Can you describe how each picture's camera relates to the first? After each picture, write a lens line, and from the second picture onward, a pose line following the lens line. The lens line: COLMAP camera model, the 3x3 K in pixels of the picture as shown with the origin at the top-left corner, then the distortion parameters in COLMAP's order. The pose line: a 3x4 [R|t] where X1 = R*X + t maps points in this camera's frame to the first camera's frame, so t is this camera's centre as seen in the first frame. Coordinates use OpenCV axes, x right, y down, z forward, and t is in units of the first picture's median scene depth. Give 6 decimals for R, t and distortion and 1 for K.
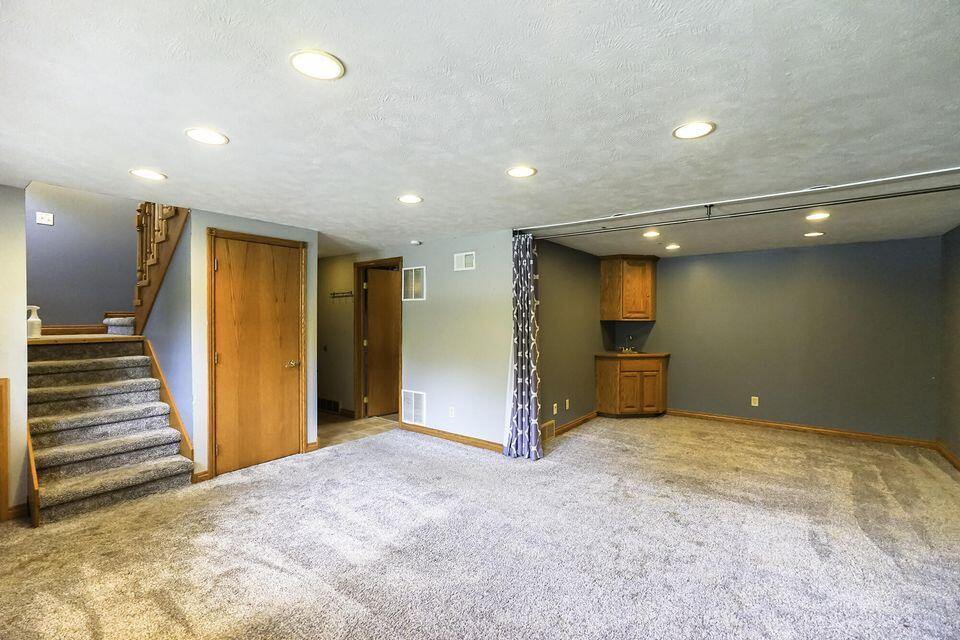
lens RADIAL K [[438.8, 0, 484.6], [0, 438.8, 321.3], [0, 0, 1]] dist [-0.000890, 0.002976]
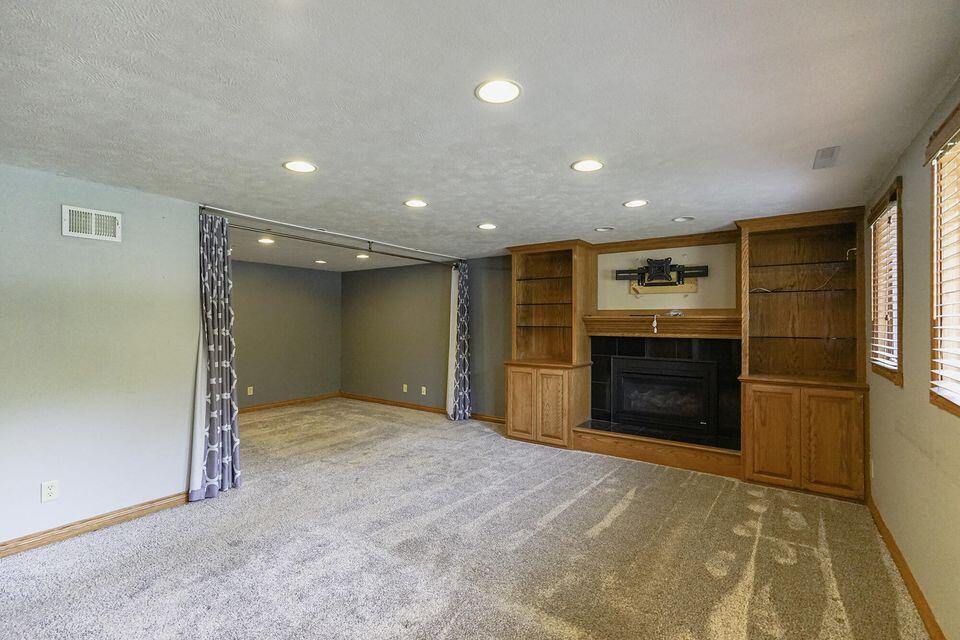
lens RADIAL K [[438.8, 0, 483.0], [0, 438.8, 324.5], [0, 0, 1]] dist [-0.000890, 0.002976]
pose [[-0.038071, -0.011283, 0.999211, -0.837823], [0.003853, 0.999927, 0.011438, -0.008144], [-0.999268, 0.004285, -0.038025, 0.617473]]
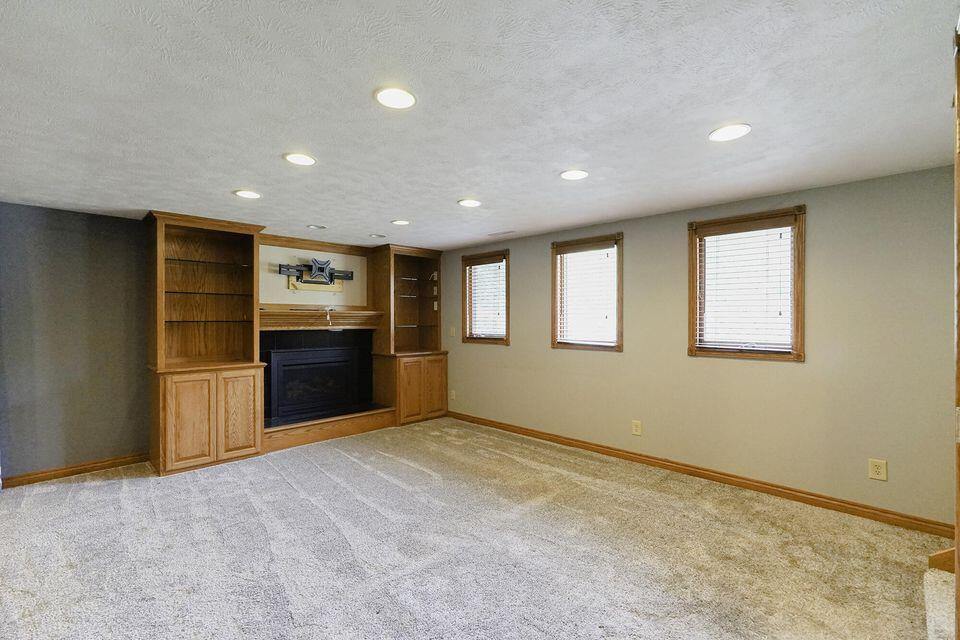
lens RADIAL K [[438.8, 0, 476.9], [0, 438.8, 316.3], [0, 0, 1]] dist [-0.000890, 0.002976]
pose [[-0.992744, -0.006844, 0.120054, -0.298793], [-0.006708, 0.999976, 0.001538, -0.004192], [-0.120061, 0.000721, -0.992766, 1.387886]]
